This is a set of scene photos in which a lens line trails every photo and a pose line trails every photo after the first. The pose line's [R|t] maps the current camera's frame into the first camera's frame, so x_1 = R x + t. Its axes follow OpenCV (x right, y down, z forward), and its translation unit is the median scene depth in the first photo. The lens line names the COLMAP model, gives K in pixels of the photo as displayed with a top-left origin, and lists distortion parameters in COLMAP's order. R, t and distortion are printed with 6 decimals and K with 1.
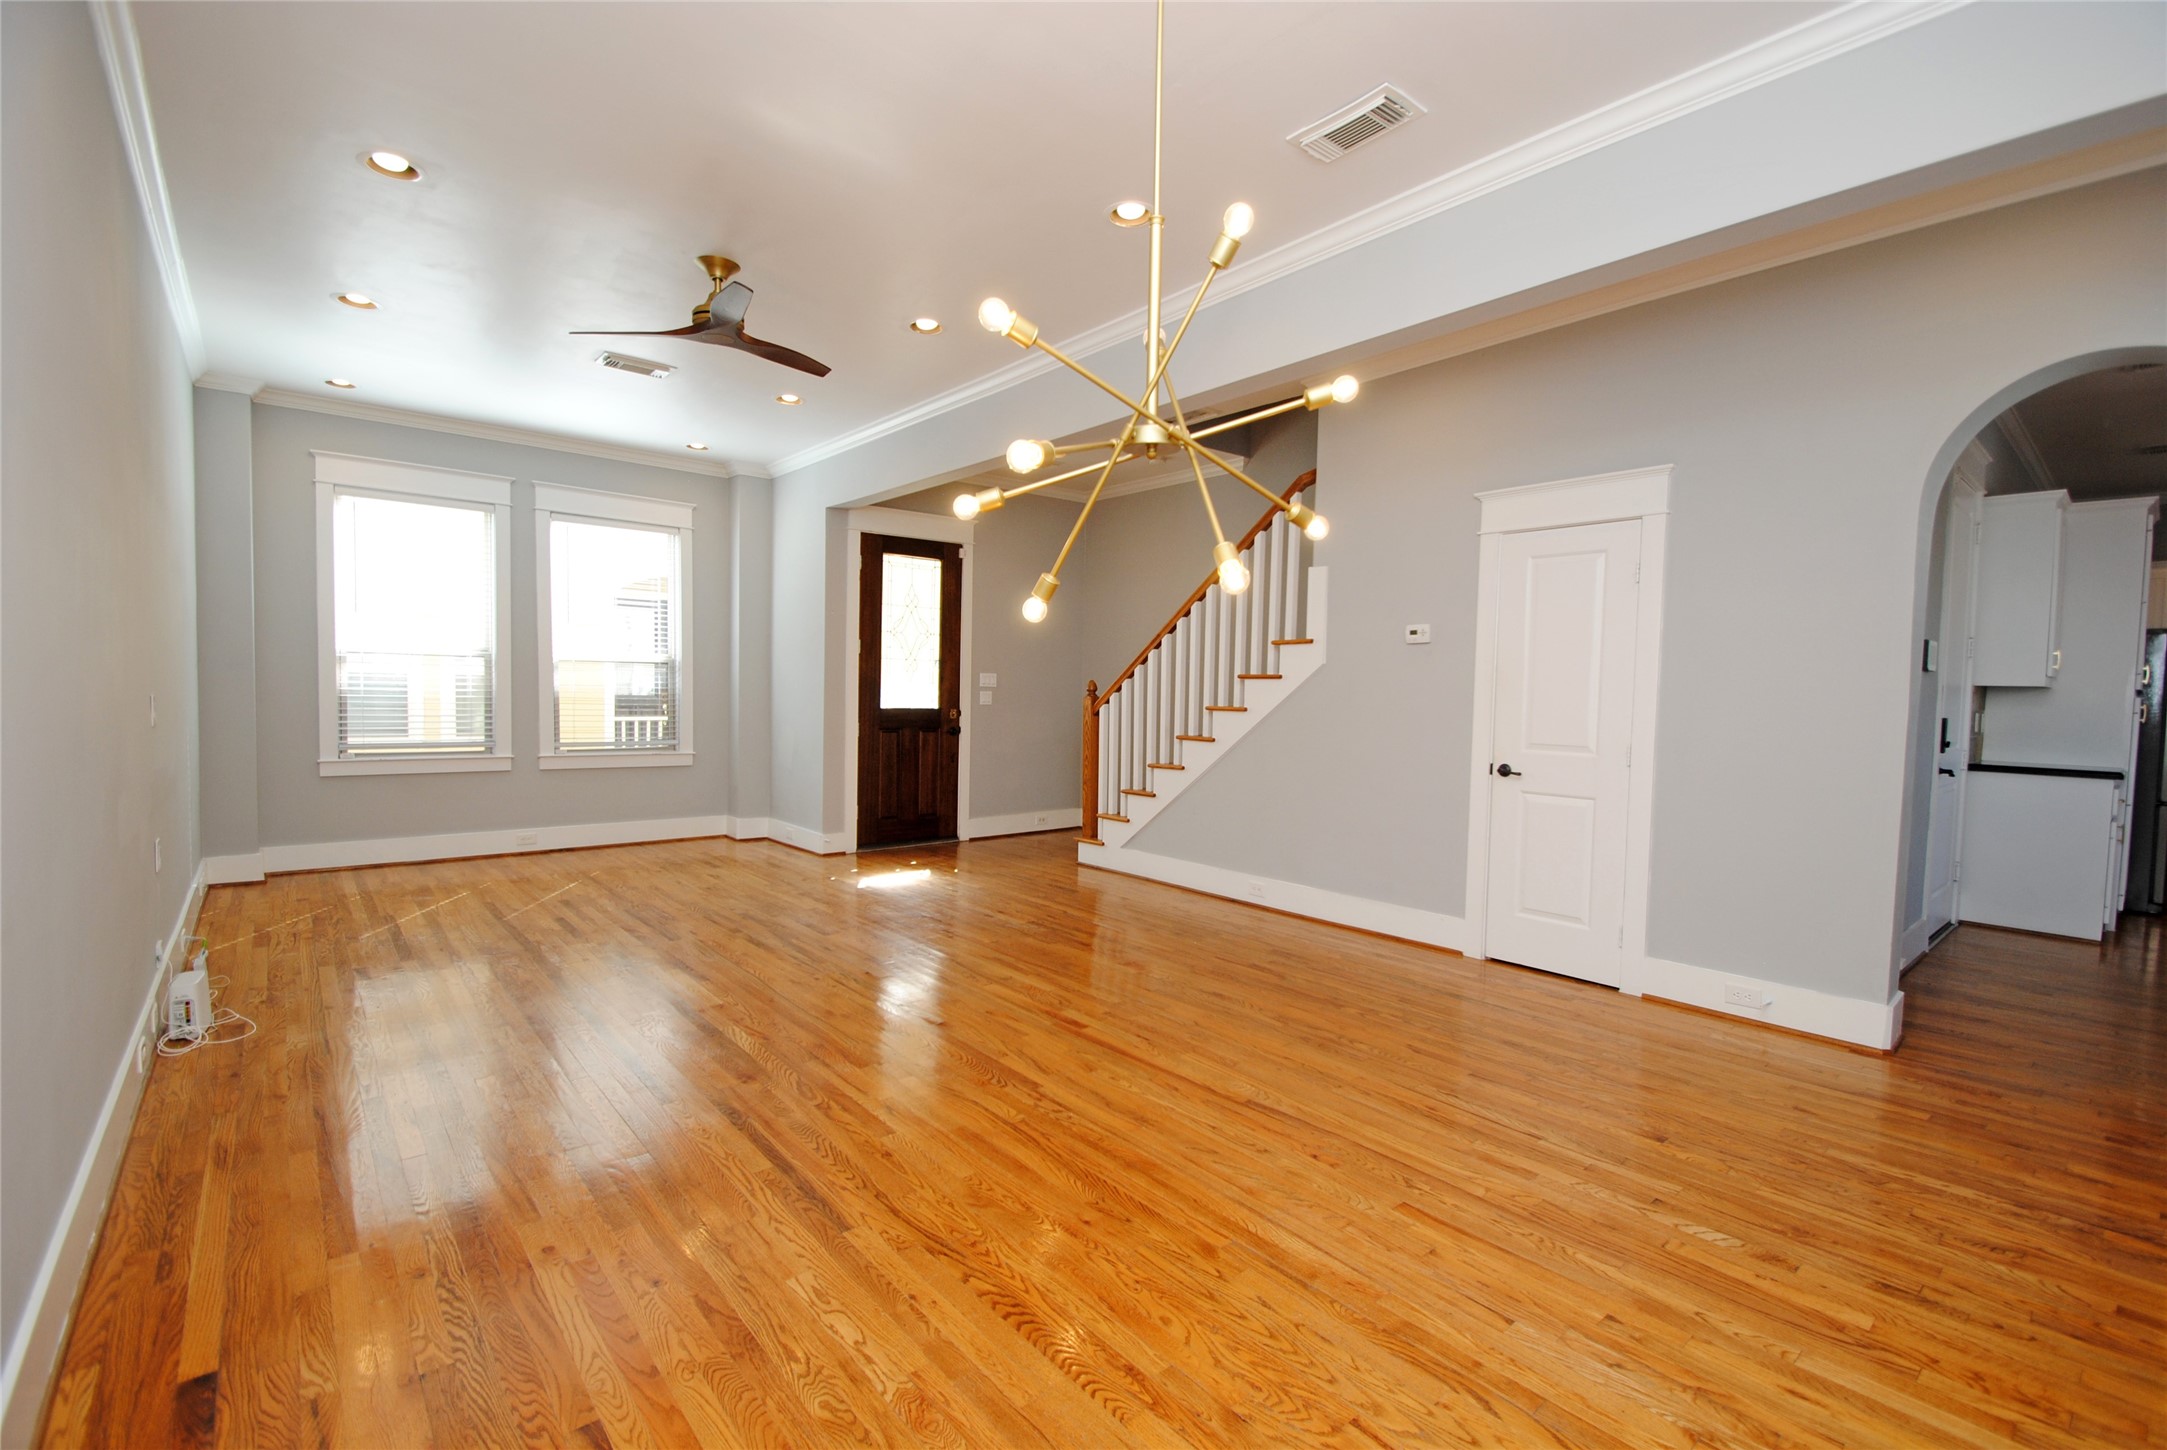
lens RADIAL K [[952.2, 0, 1100.7], [0, 952.2, 738.0], [0, 0, 1]] dist [-0.012817, -0.001900]
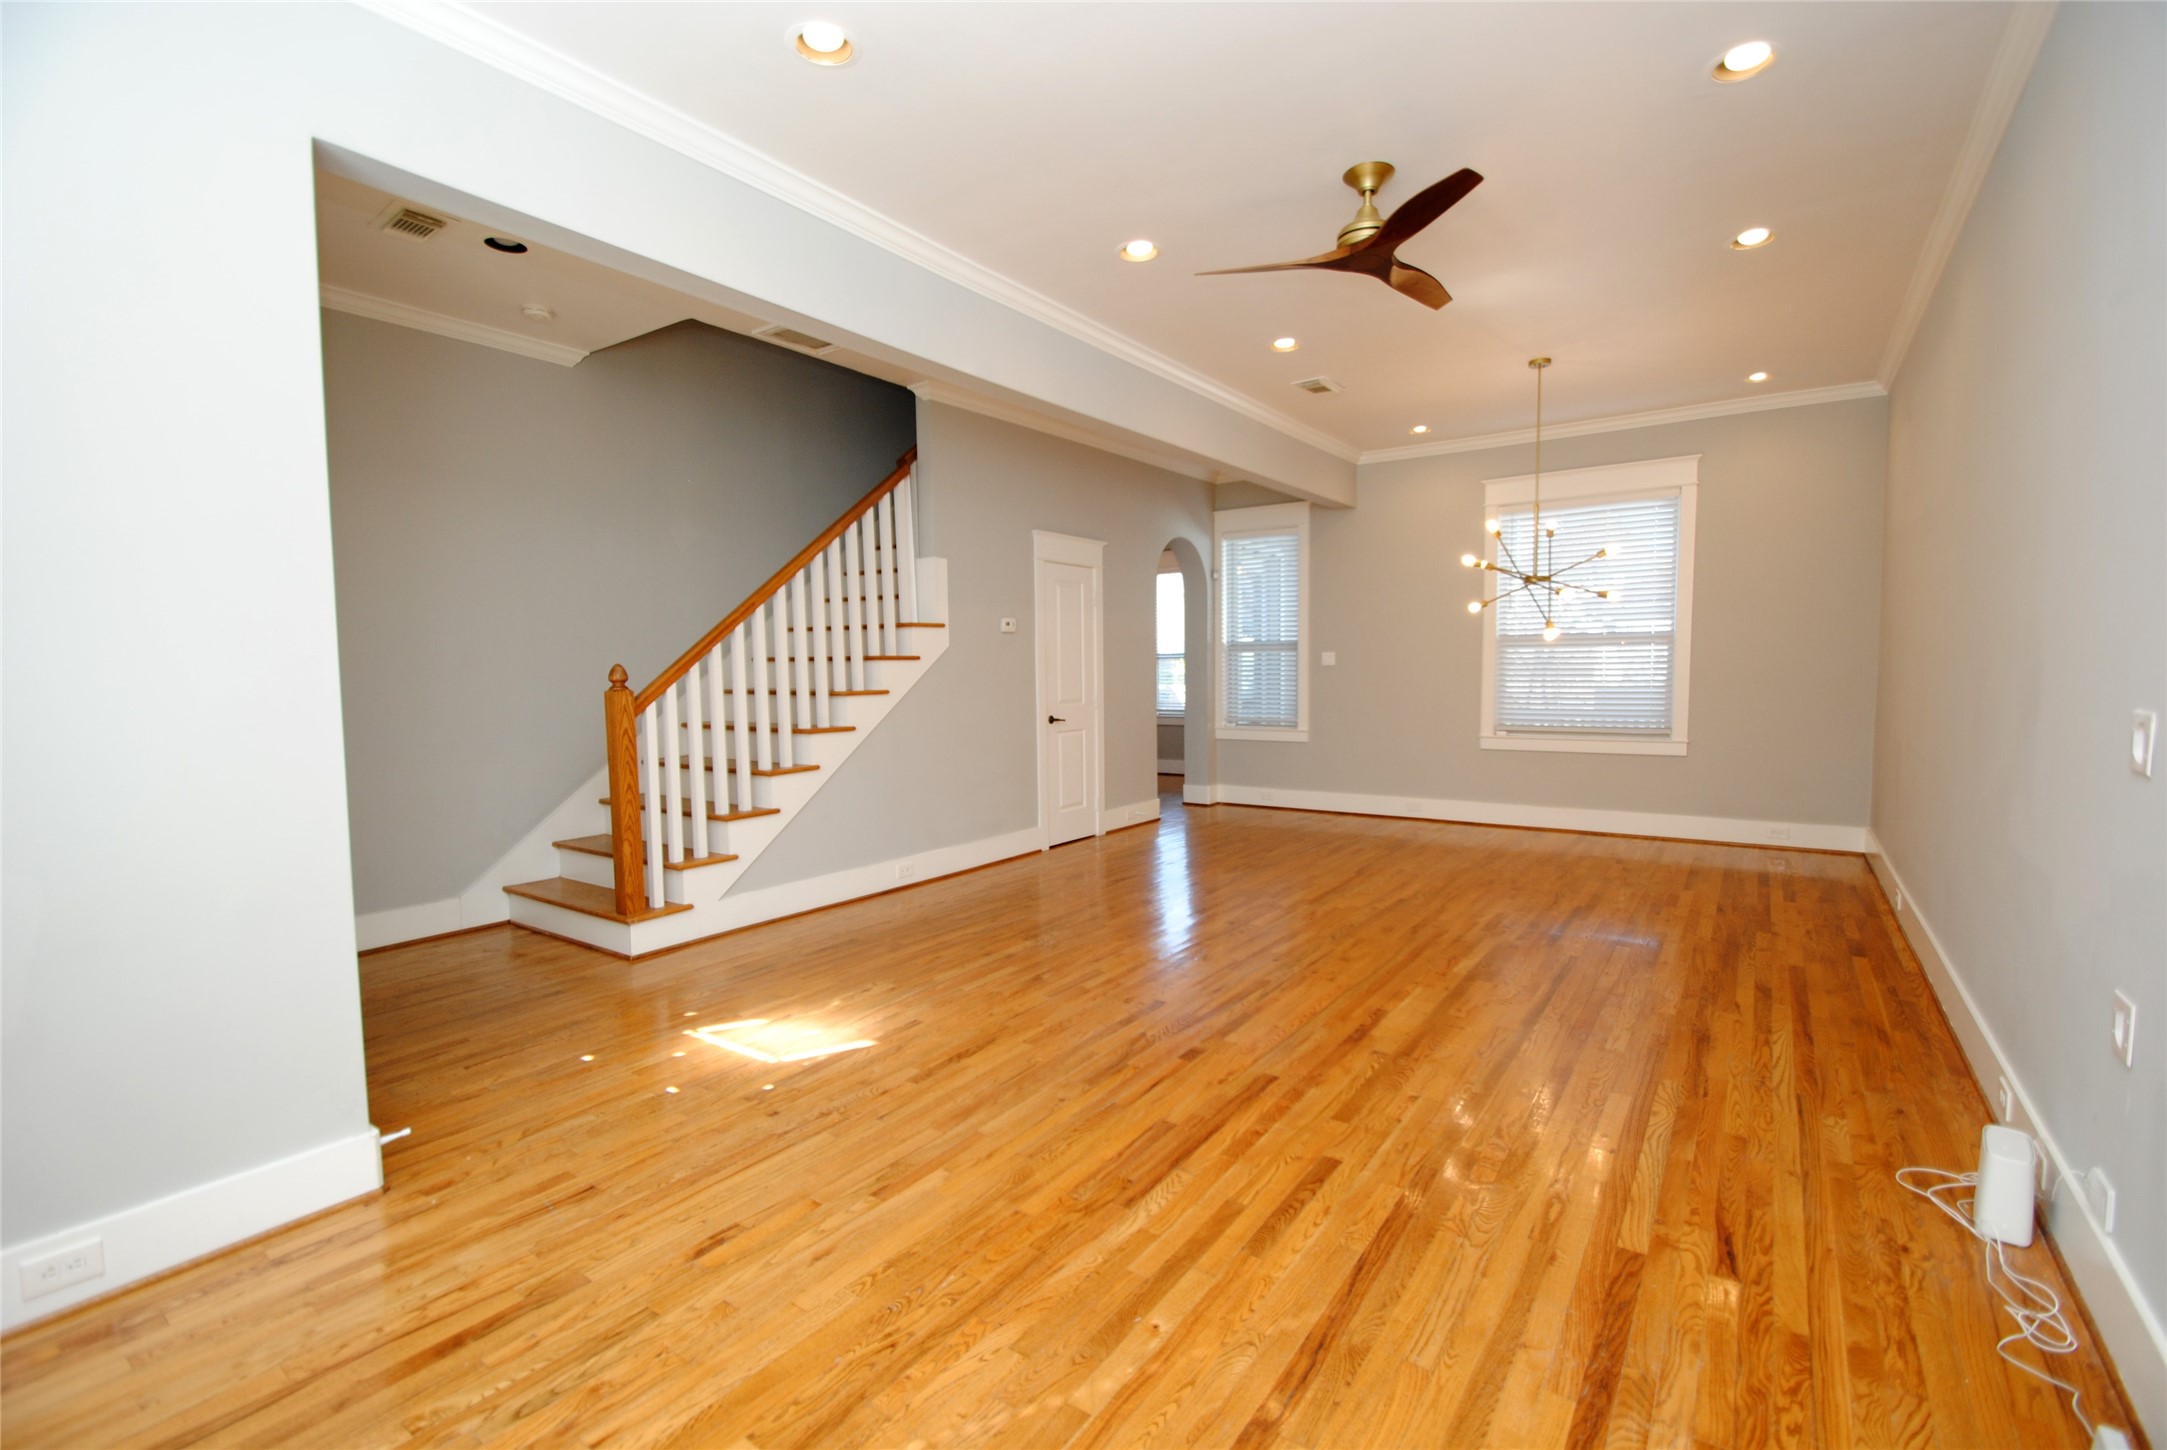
lens RADIAL K [[952.2, 0, 1097.2], [0, 952.2, 726.2], [0, 0, 1]] dist [-0.012817, -0.001900]
pose [[-0.237794, -0.076466, 0.968301, -1.057192], [0.062510, 0.993625, 0.093817, -0.091932], [-0.969302, 0.082837, -0.231498, 1.284754]]
